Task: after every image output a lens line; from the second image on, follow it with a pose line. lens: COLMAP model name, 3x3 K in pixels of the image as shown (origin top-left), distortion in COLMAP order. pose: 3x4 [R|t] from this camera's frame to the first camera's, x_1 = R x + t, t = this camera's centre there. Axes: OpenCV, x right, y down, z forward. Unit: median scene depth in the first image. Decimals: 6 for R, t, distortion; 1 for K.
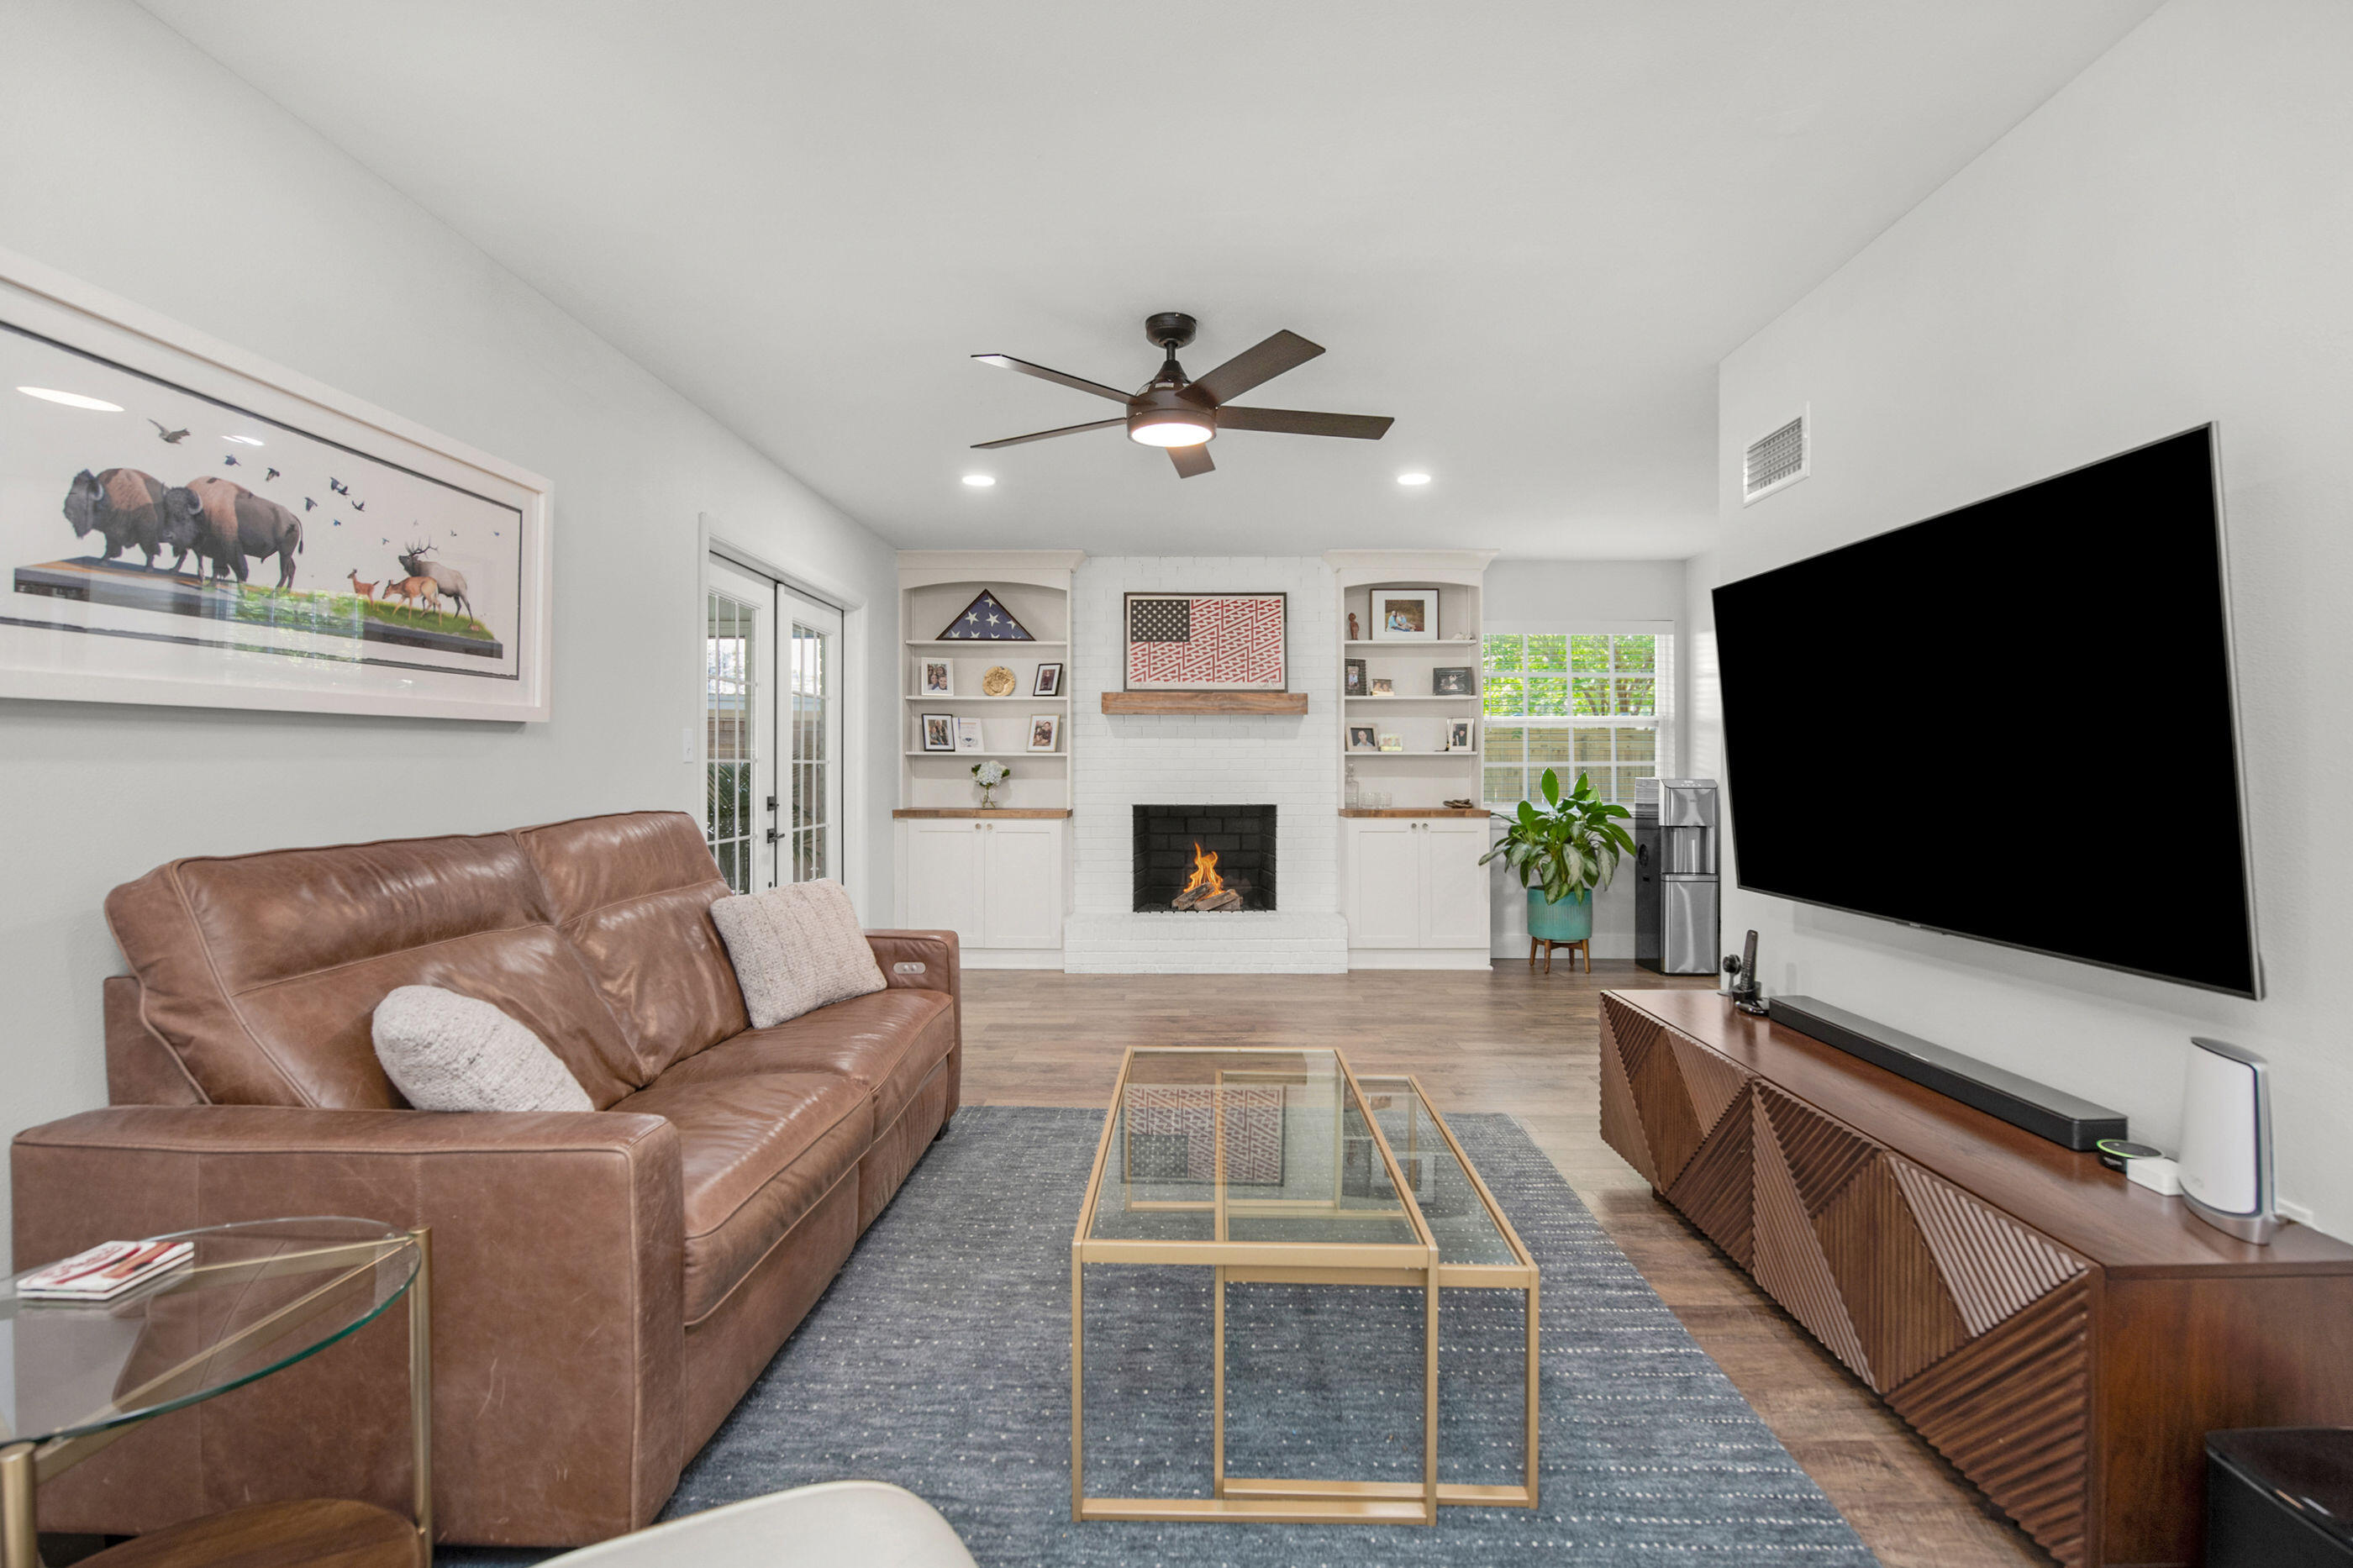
lens RADIAL K [[1069.5, 0, 1181.8], [0, 1069.5, 765.2], [0, 0, 1]] dist [-0.015568, -0.000626]
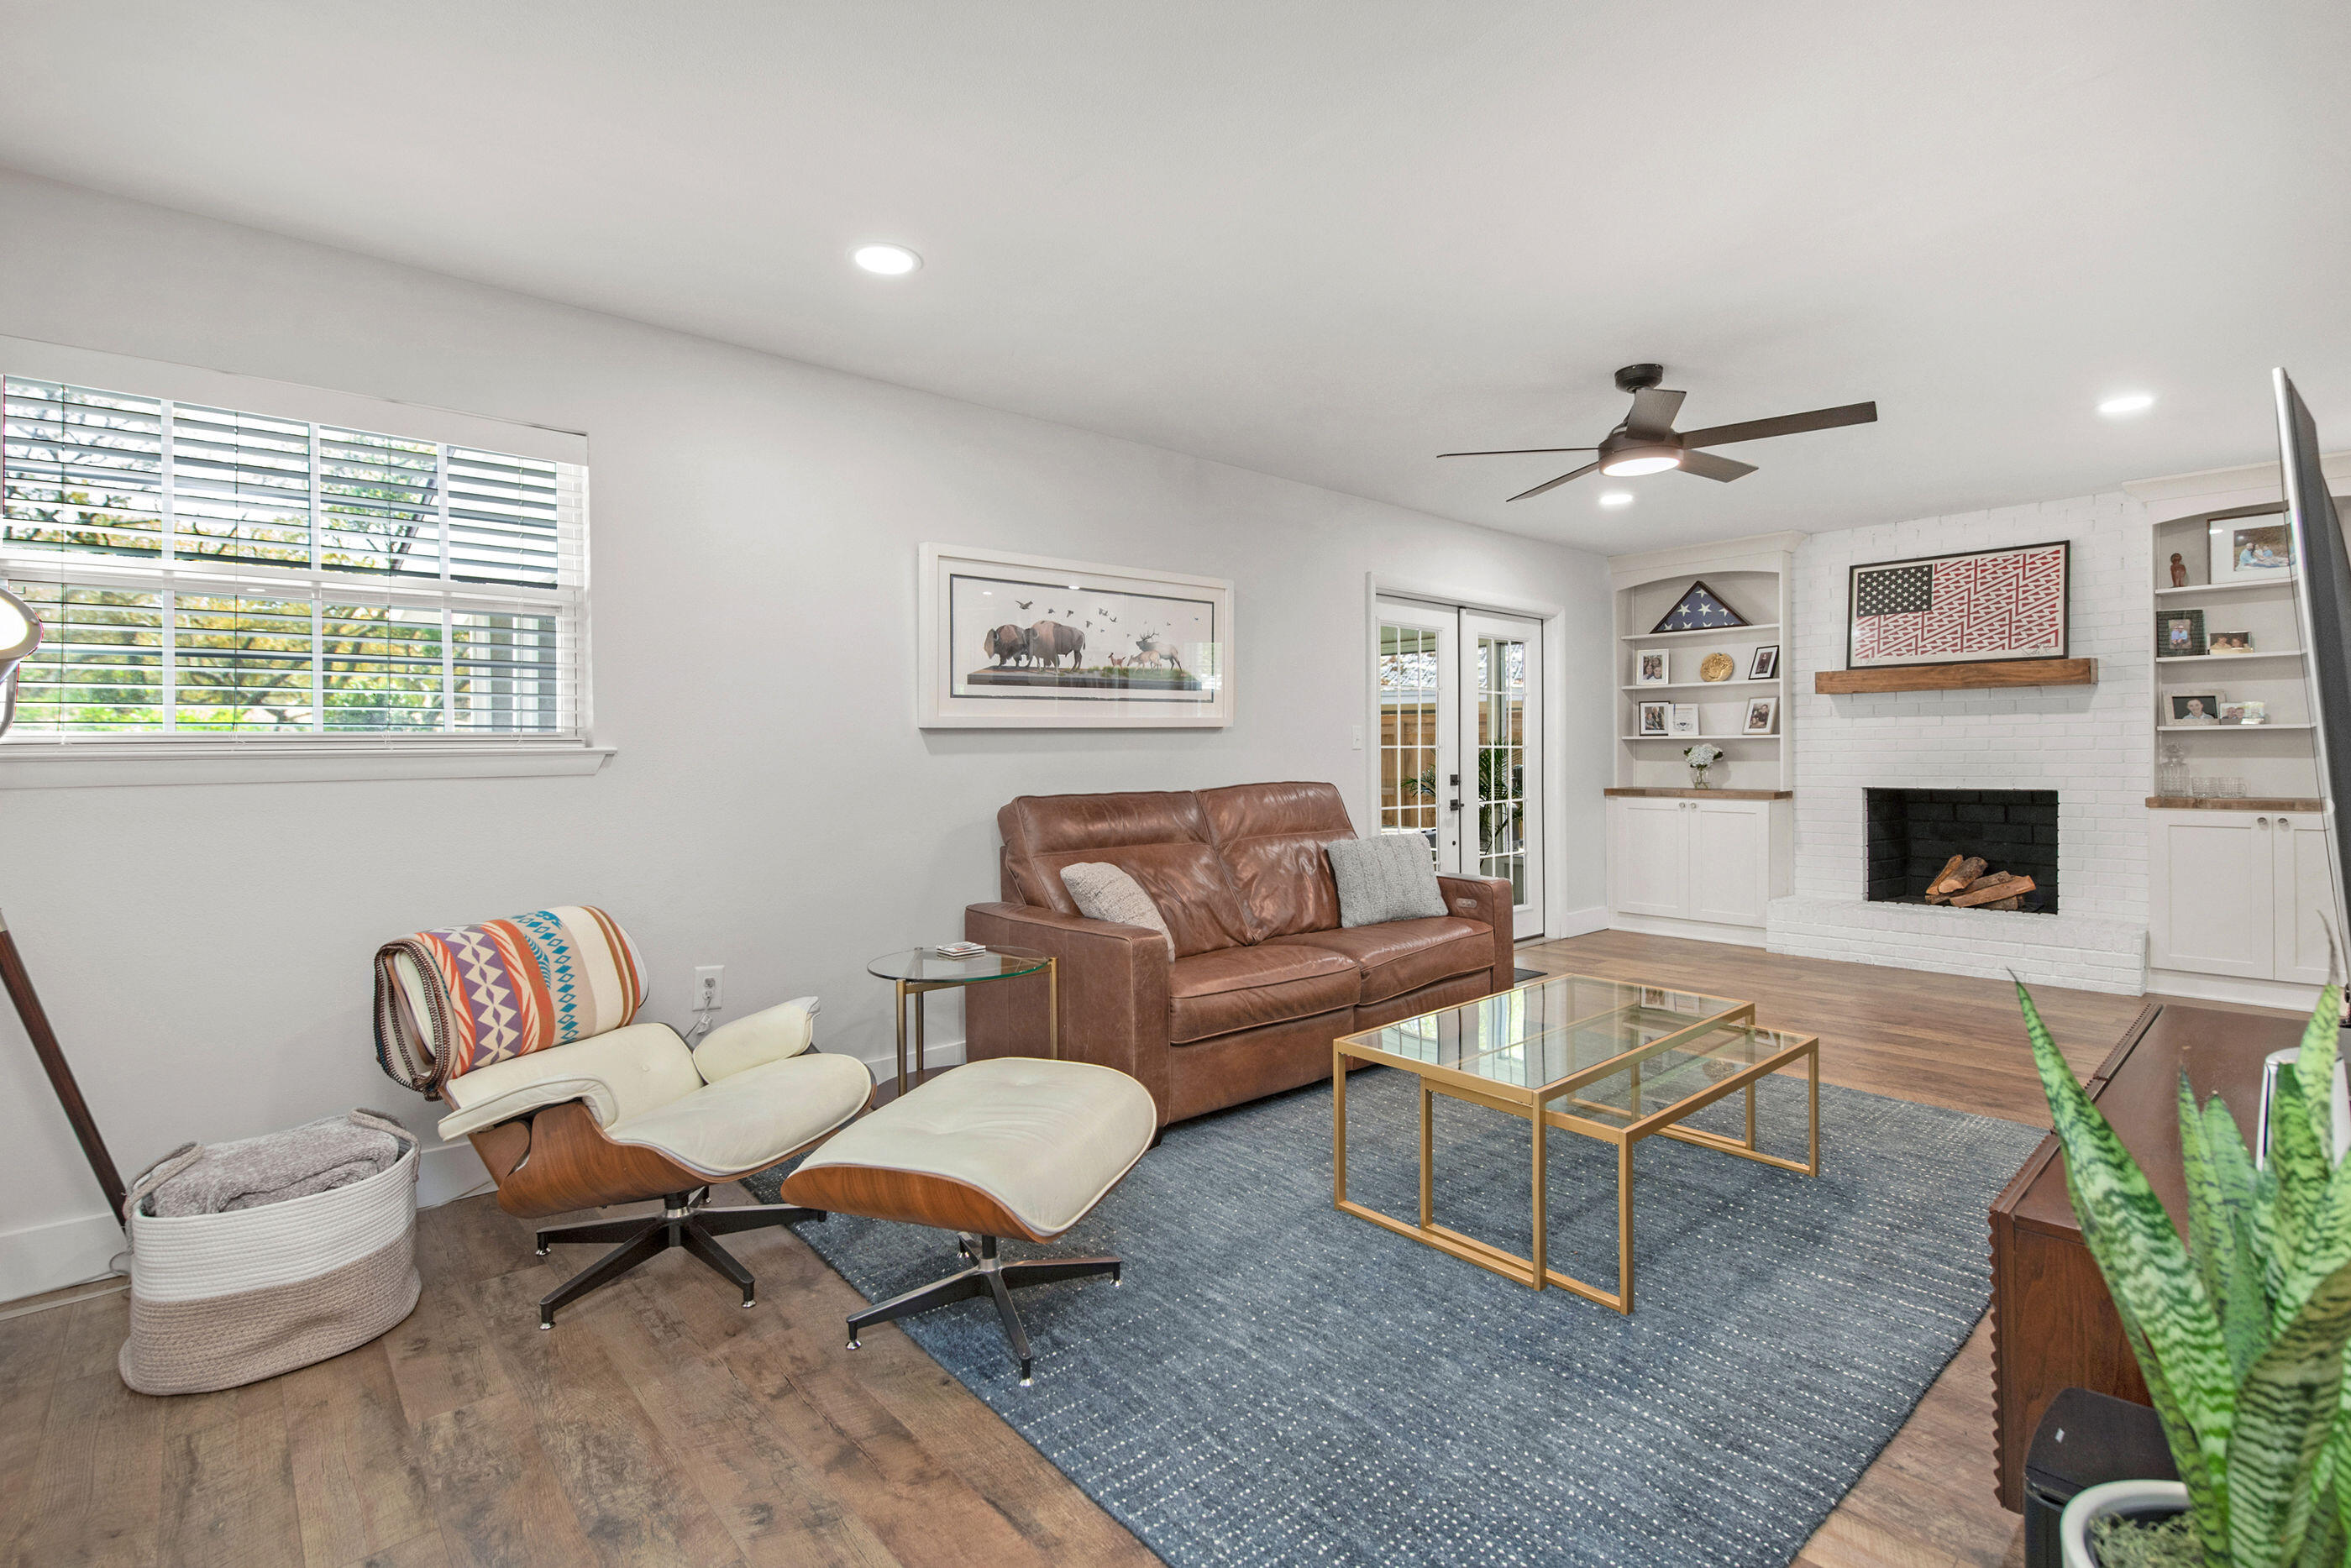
lens RADIAL K [[1094.6, 0, 1247.9], [0, 1094.6, 753.3], [0, 0, 1]] dist [-0.000217, -0.000281]
pose [[0.704241, -0.006346, -0.709933, 0.278437], [0.009983, 0.999950, 0.000964, -0.000151], [0.709891, -0.007766, 0.704269, -0.080675]]
